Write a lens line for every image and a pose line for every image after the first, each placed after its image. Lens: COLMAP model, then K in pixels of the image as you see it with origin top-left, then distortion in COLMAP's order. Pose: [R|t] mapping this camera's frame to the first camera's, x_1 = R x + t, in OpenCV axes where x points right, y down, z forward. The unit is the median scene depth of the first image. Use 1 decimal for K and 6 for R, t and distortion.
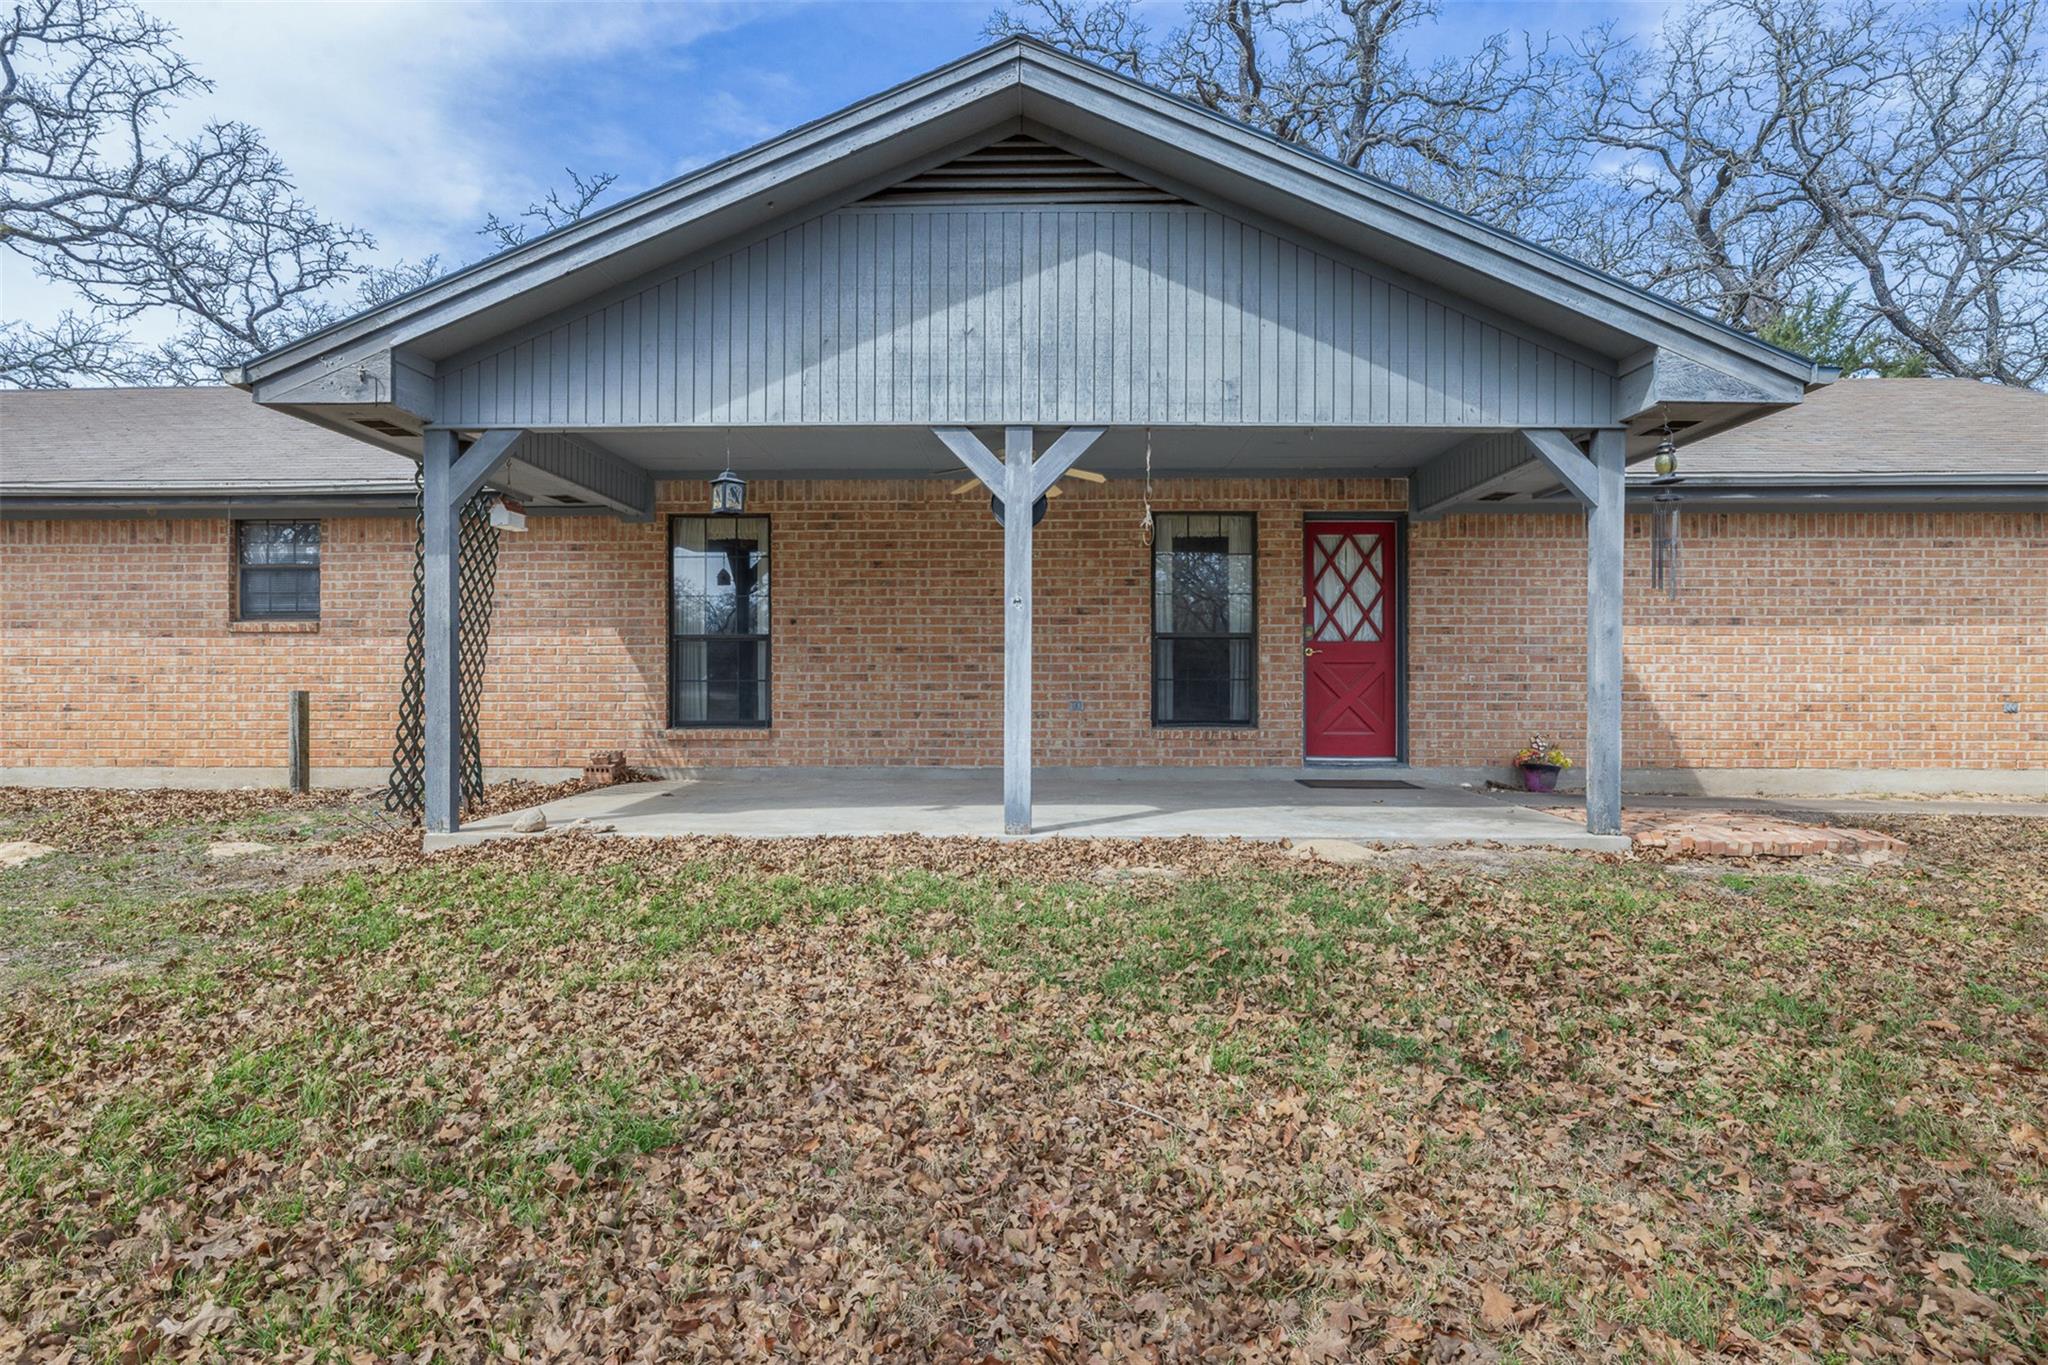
lens RADIAL K [[1136.3, 0, 1027.3], [0, 1136.3, 676.9], [0, 0, 1]] dist [0.003341, 0.000388]
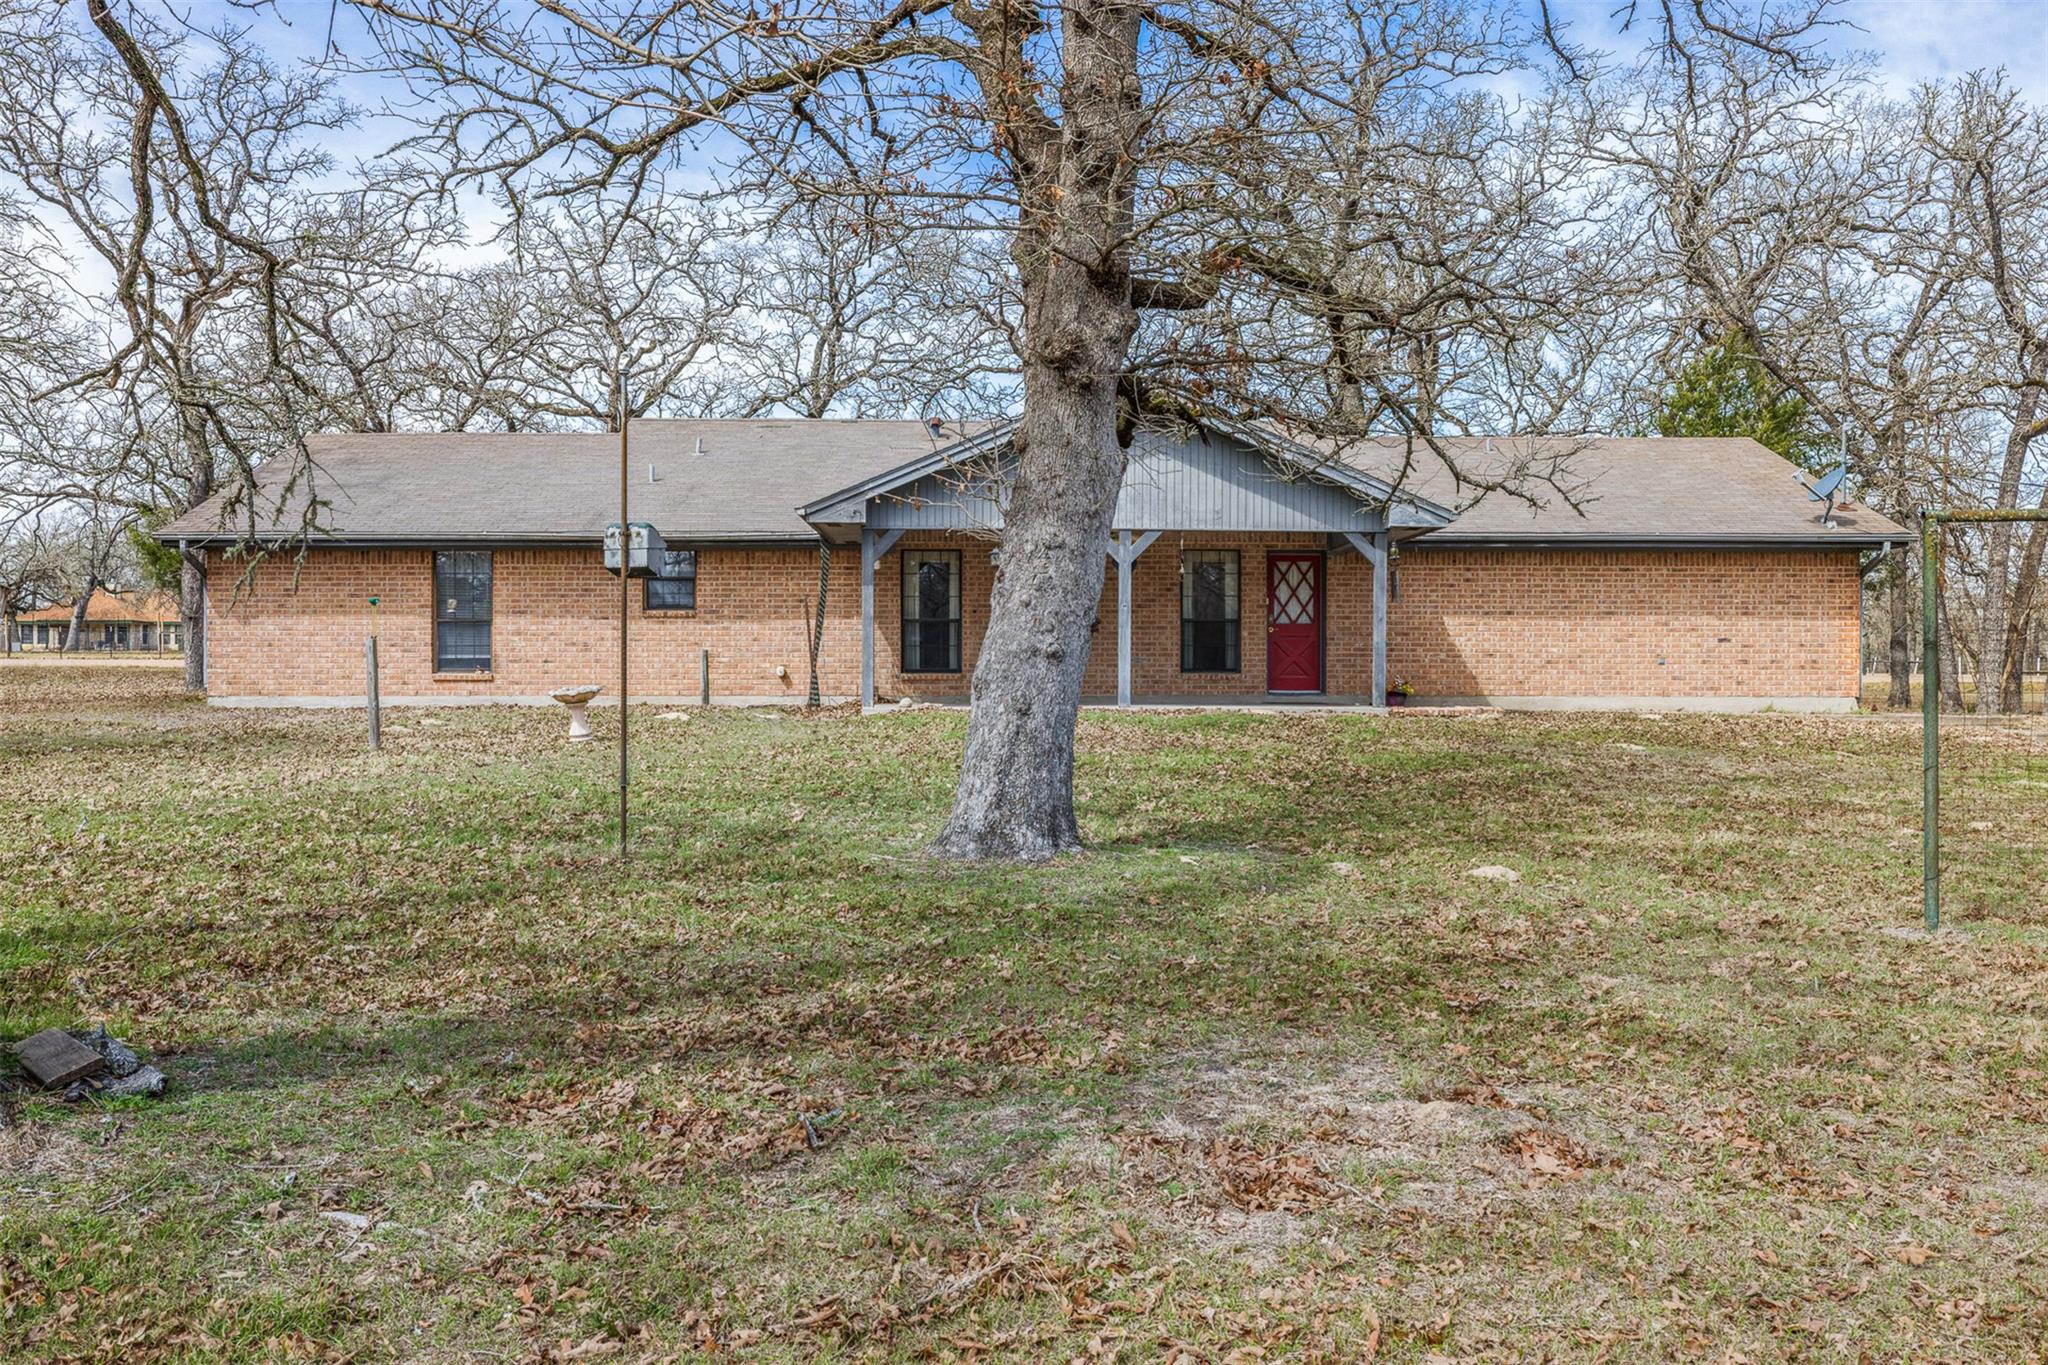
lens RADIAL K [[1643.0, 0, 1021.8], [0, 1643.0, 685.3], [0, 0, 1]] dist [-0.009409, 0.003242]
pose [[0.999761, 0.001741, 0.021774, -0.191212], [-0.001905, 0.999970, 0.007507, 0.045686], [-0.021760, -0.007547, 0.999735, -1.534081]]
